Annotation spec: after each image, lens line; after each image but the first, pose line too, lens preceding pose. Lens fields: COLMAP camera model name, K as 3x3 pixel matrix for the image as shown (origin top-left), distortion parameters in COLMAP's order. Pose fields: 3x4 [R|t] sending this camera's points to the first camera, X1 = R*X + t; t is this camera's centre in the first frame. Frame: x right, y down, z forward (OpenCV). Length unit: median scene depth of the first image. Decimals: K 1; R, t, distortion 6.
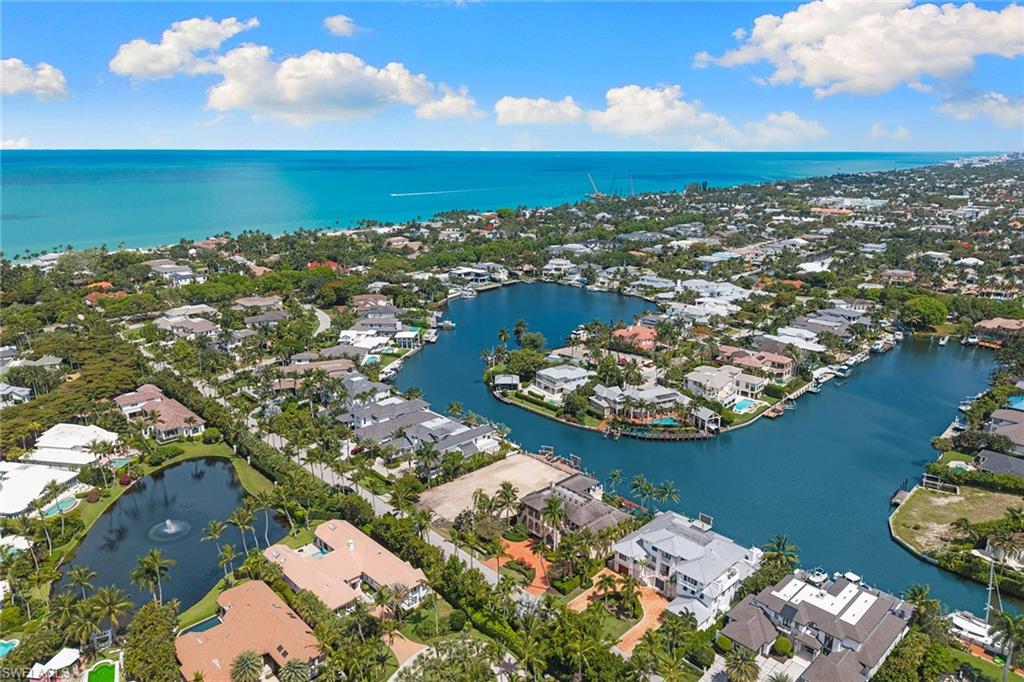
lens RADIAL K [[699.7, 0, 506.3], [0, 699.7, 294.4], [0, 0, 1]] dist [0.032212, -0.002260]
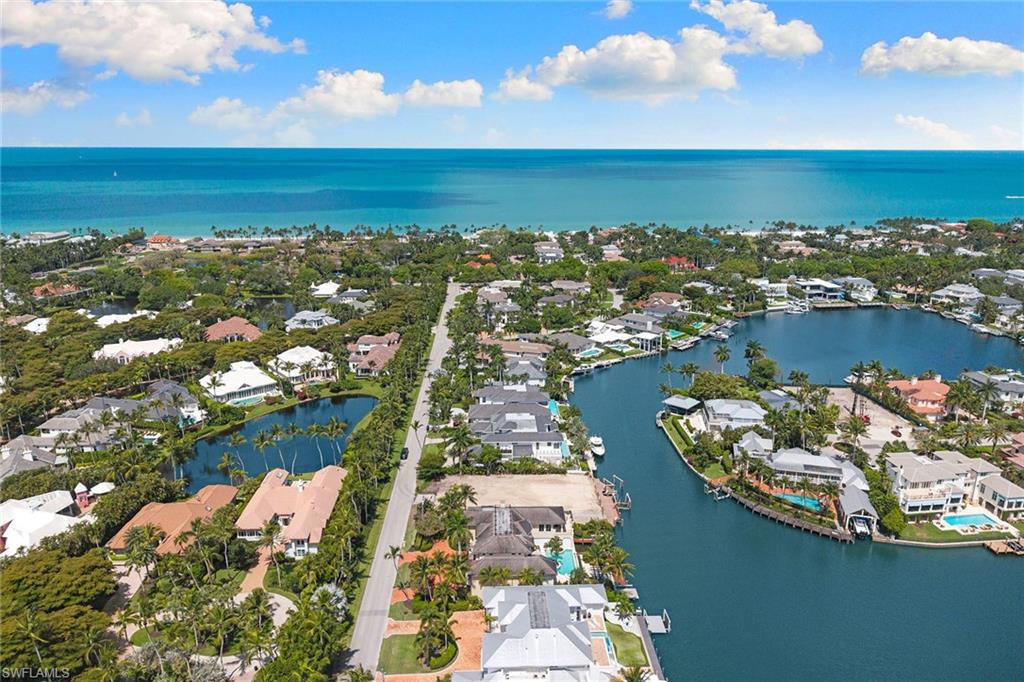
lens RADIAL K [[689.1, 0, 509.9], [0, 689.1, 298.1], [0, 0, 1]] dist [0.010230, -0.002758]
pose [[0.747502, 0.140157, -0.649305, 0.396266], [-0.134449, 0.989178, 0.058739, -0.028301], [0.650511, 0.043391, 0.758256, 0.213020]]
